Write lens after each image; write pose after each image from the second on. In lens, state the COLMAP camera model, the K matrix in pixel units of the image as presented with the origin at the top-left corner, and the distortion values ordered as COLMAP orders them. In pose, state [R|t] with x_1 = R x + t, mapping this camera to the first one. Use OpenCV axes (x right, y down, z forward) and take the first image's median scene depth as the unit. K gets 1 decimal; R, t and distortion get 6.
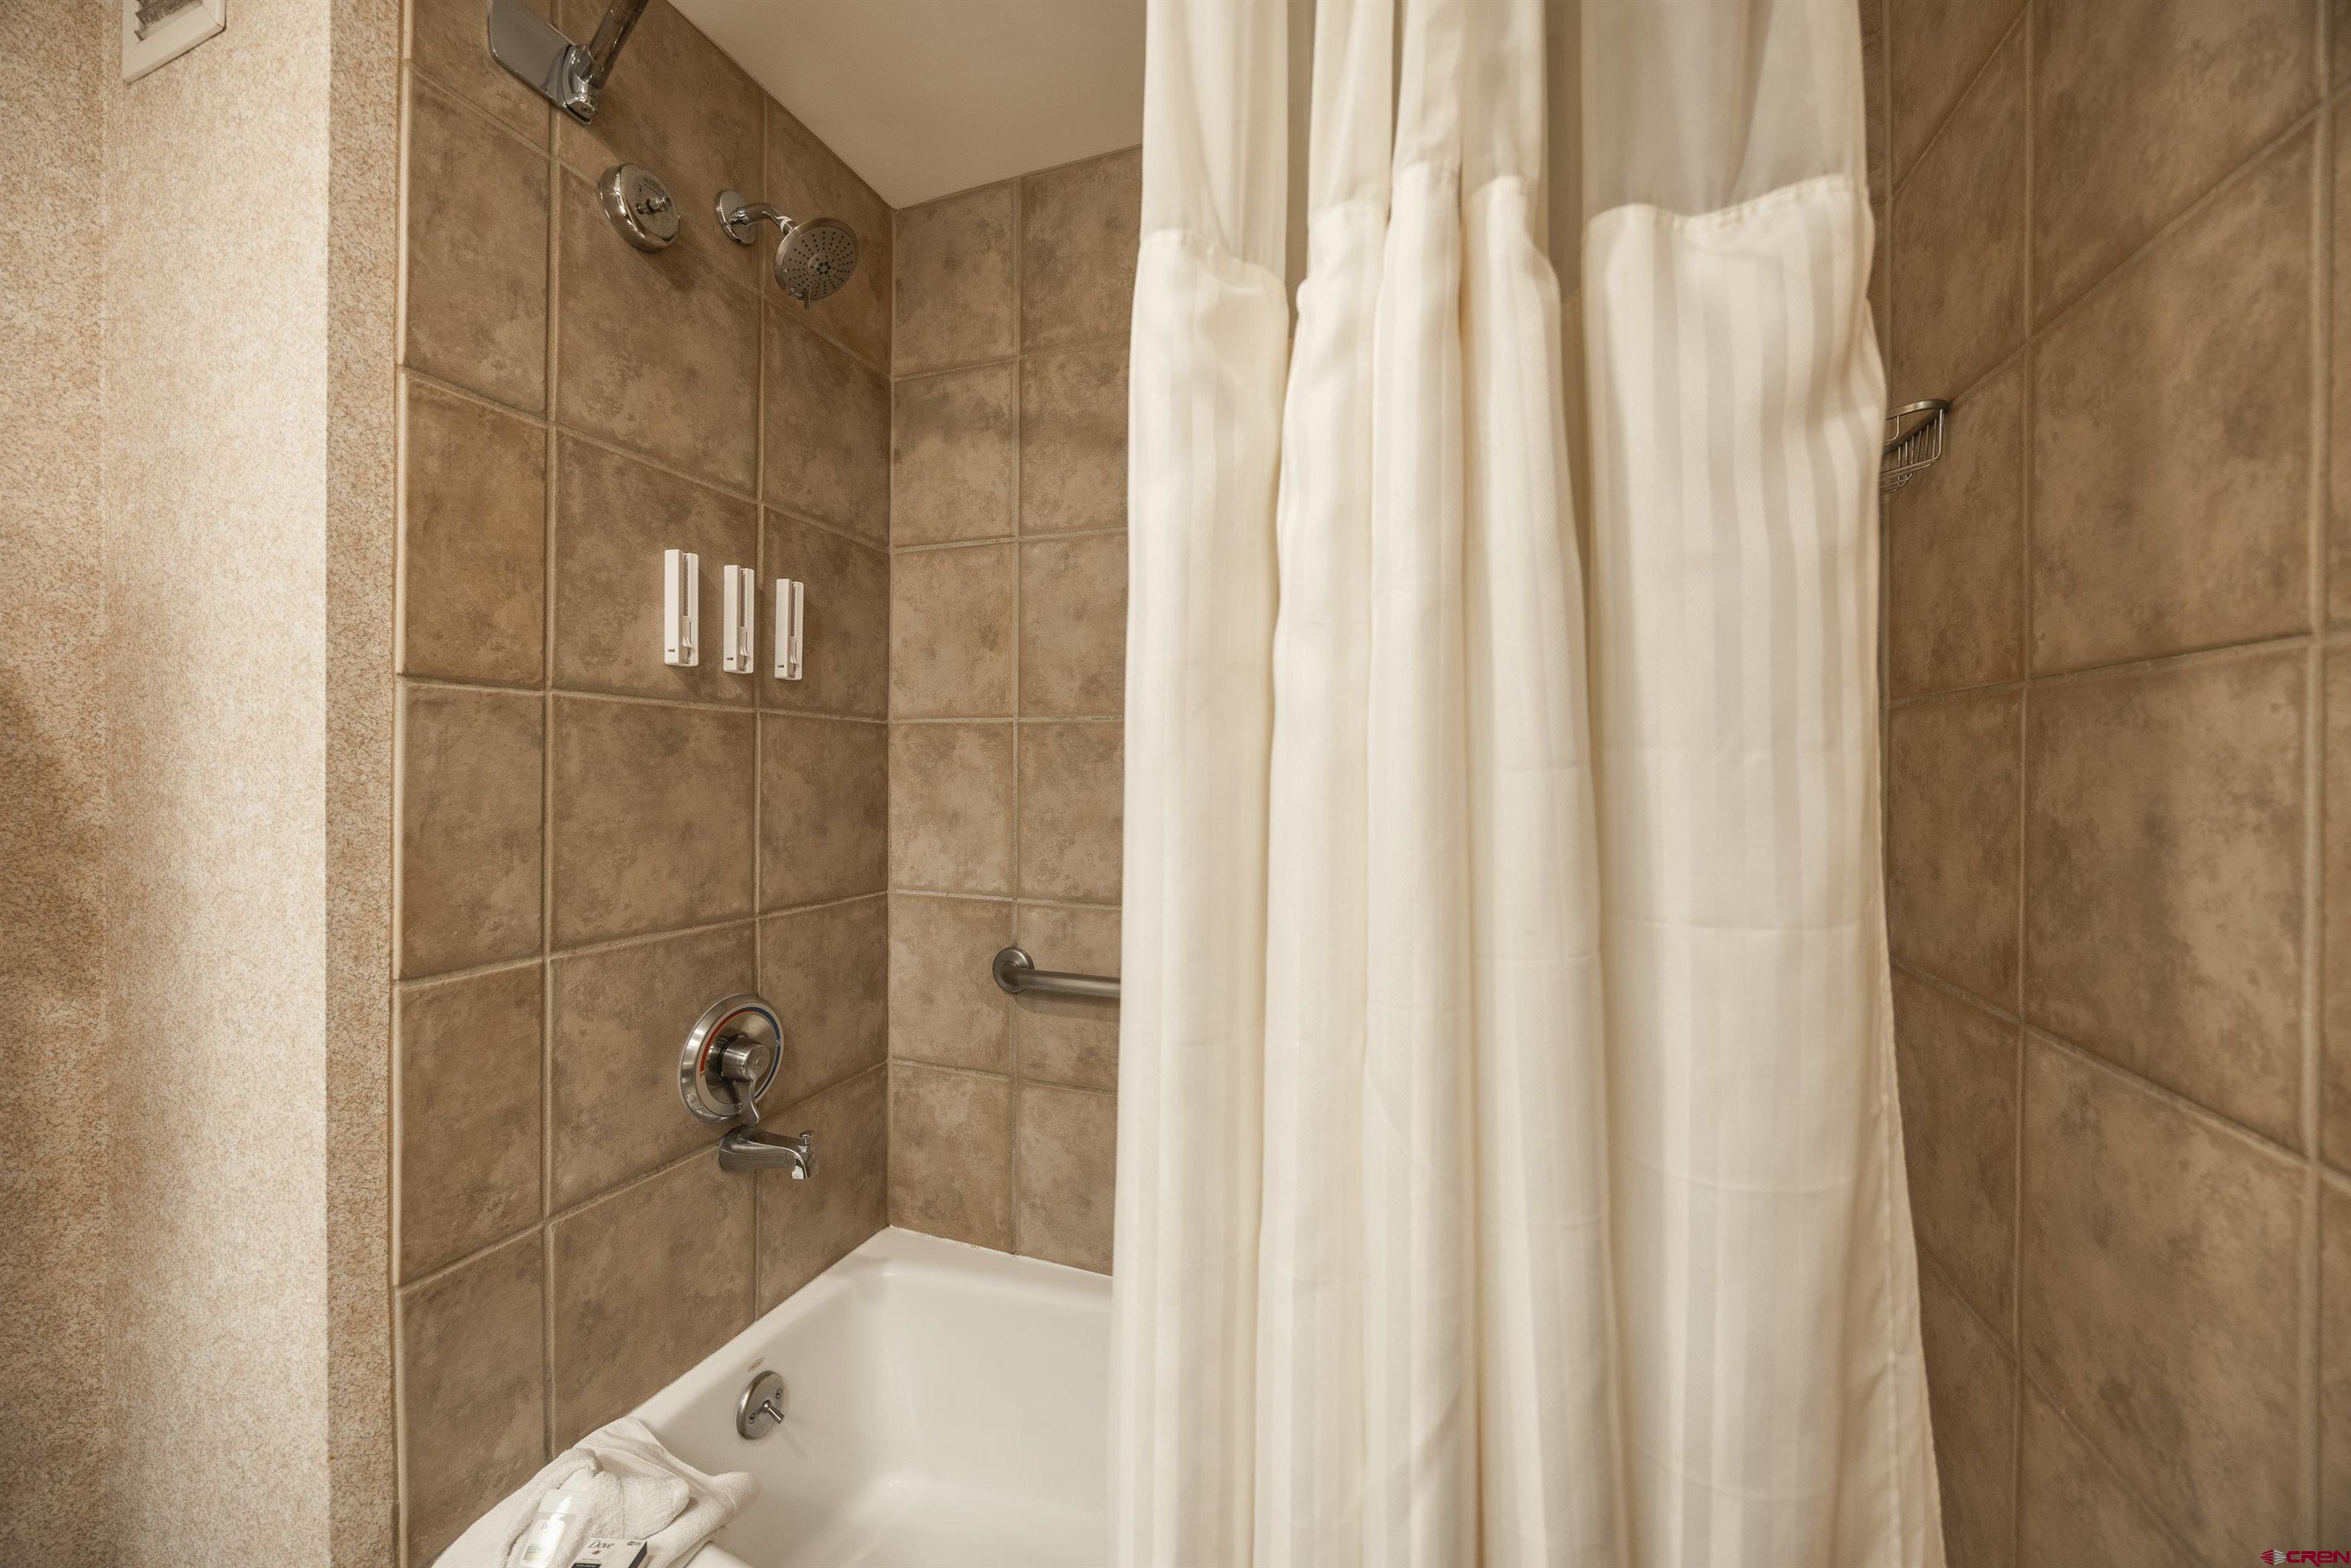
lens RADIAL K [[886.5, 0, 1167.4], [0, 886.5, 779.0], [0, 0, 1]] dist [-0.003130, -0.000390]
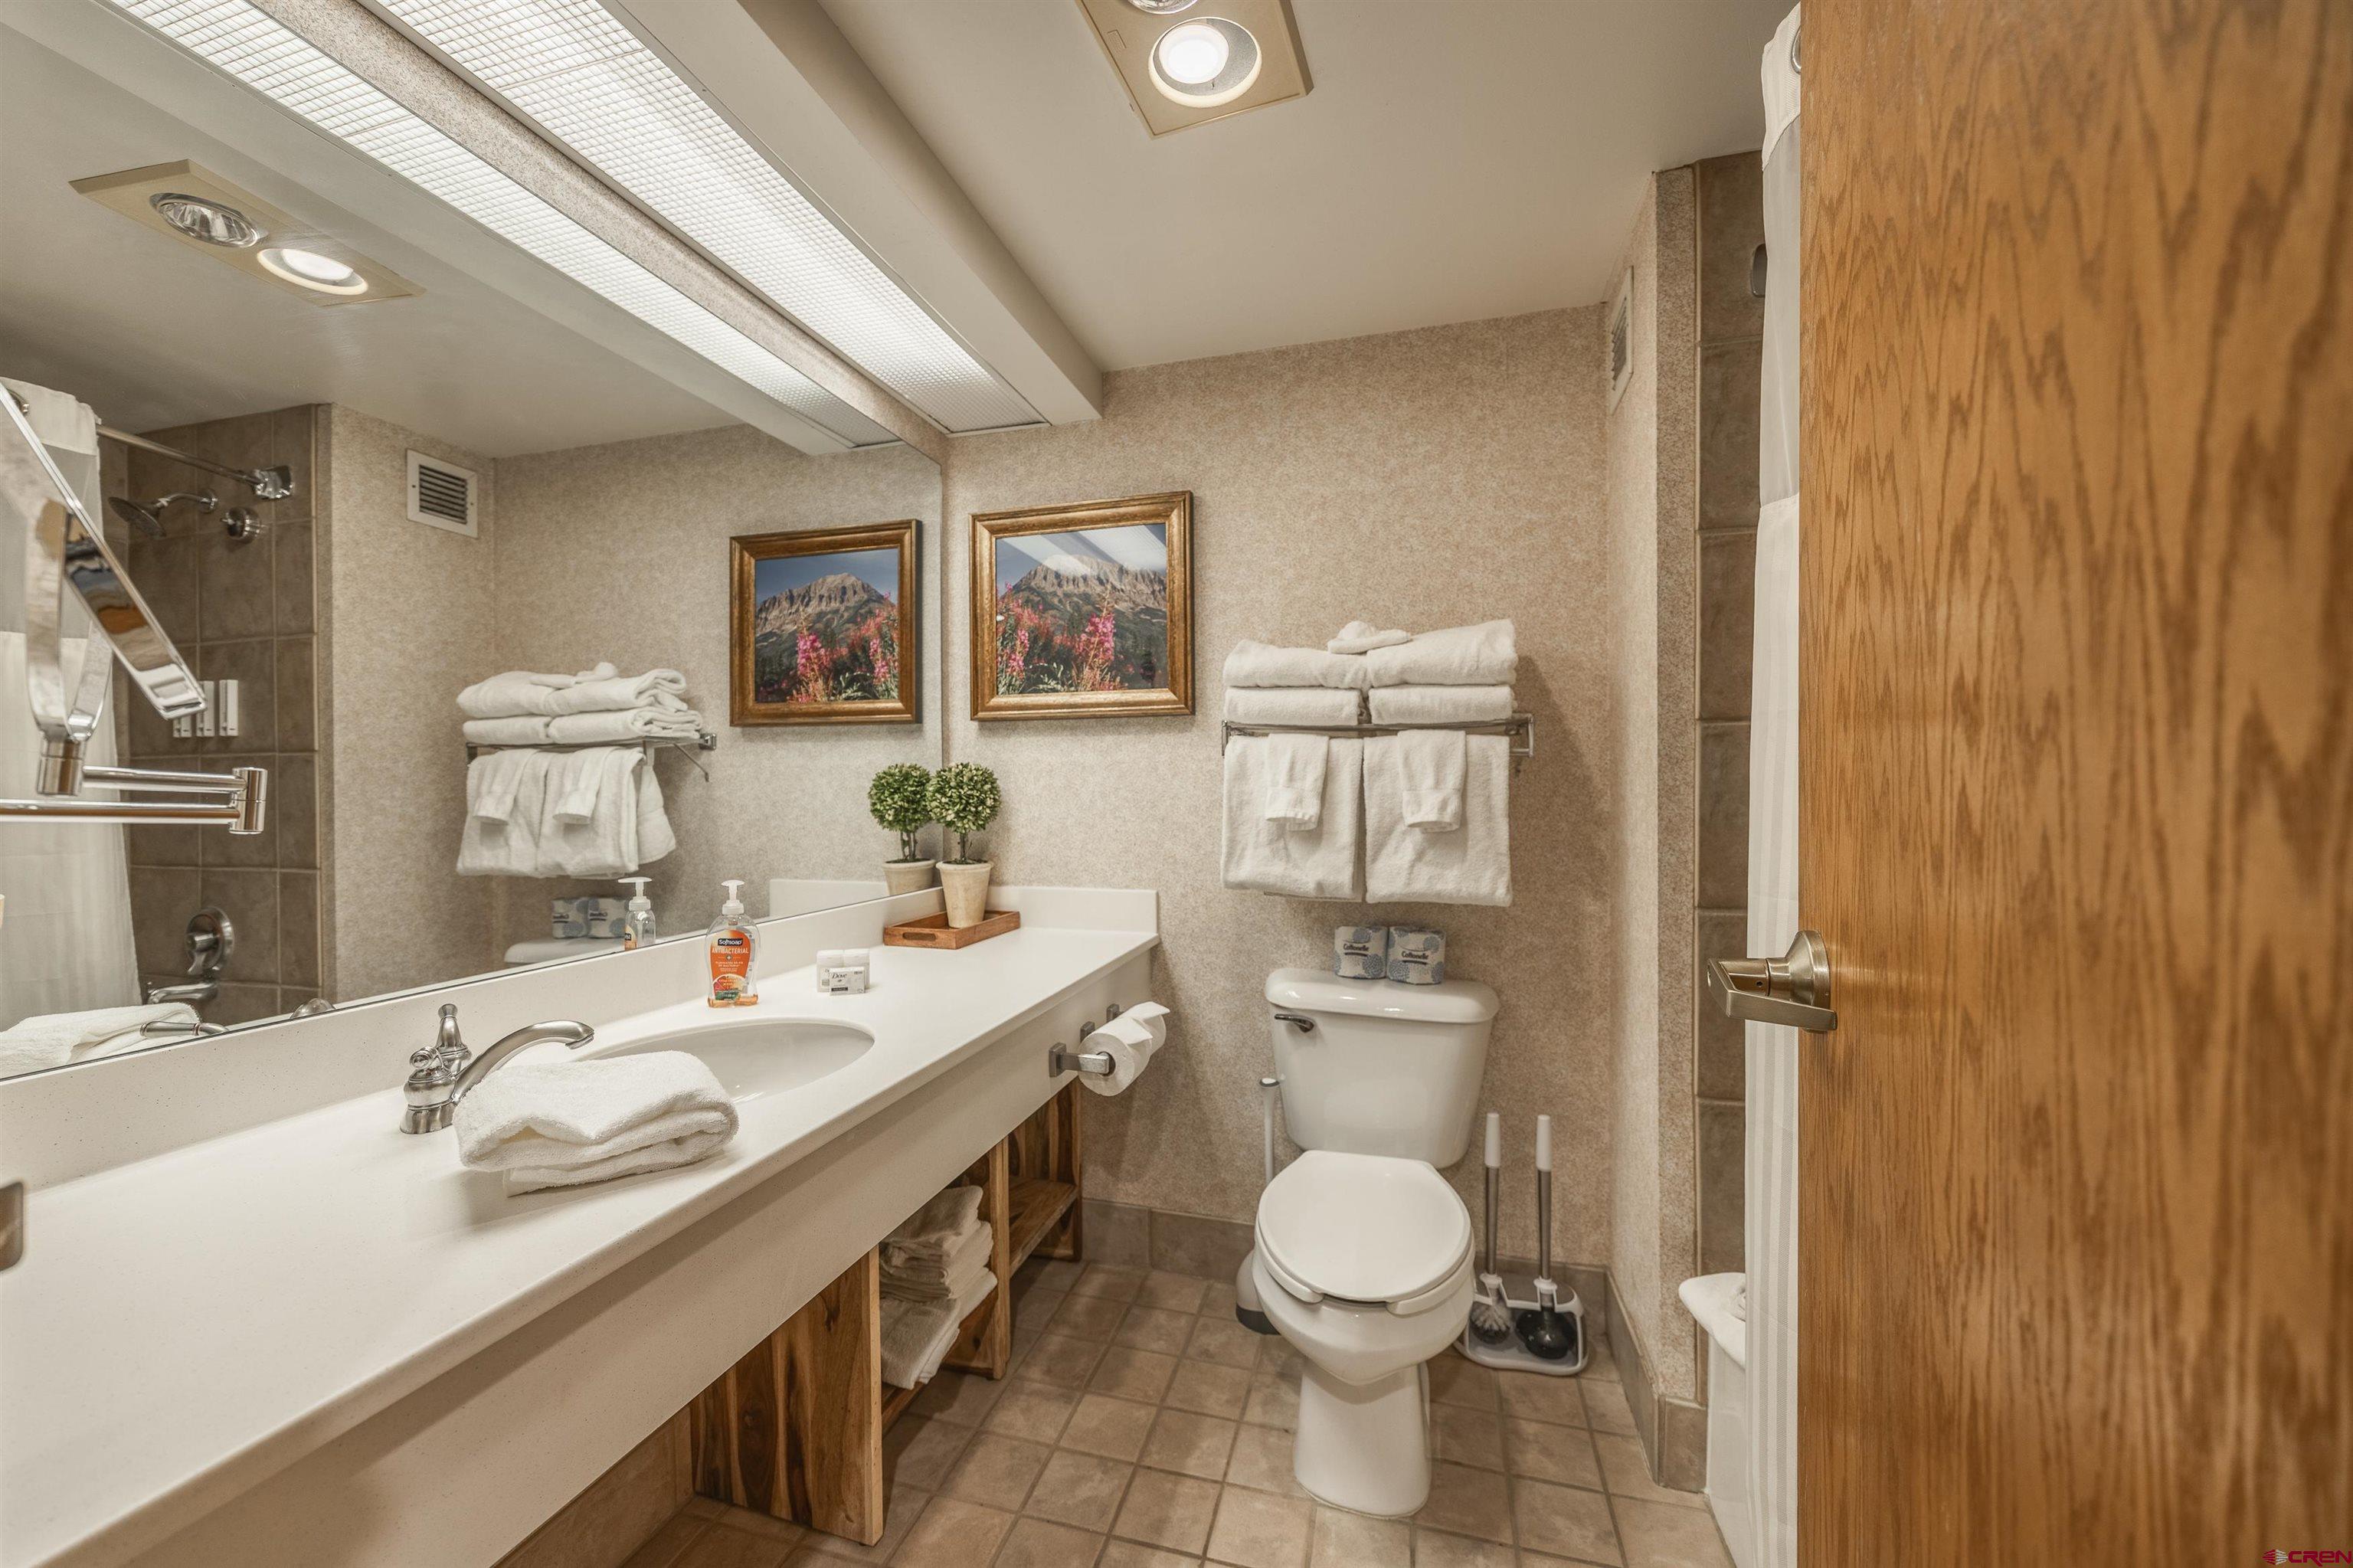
lens RADIAL K [[887.3, 0, 1166.7], [0, 887.3, 796.4], [0, 0, 1]] dist [-0.003130, -0.000390]
pose [[0.083631, 0.000032, -0.996497, 0.676974], [-0.002997, 0.999995, -0.000220, 0.026922], [0.996492, 0.003005, 0.083631, -0.111673]]
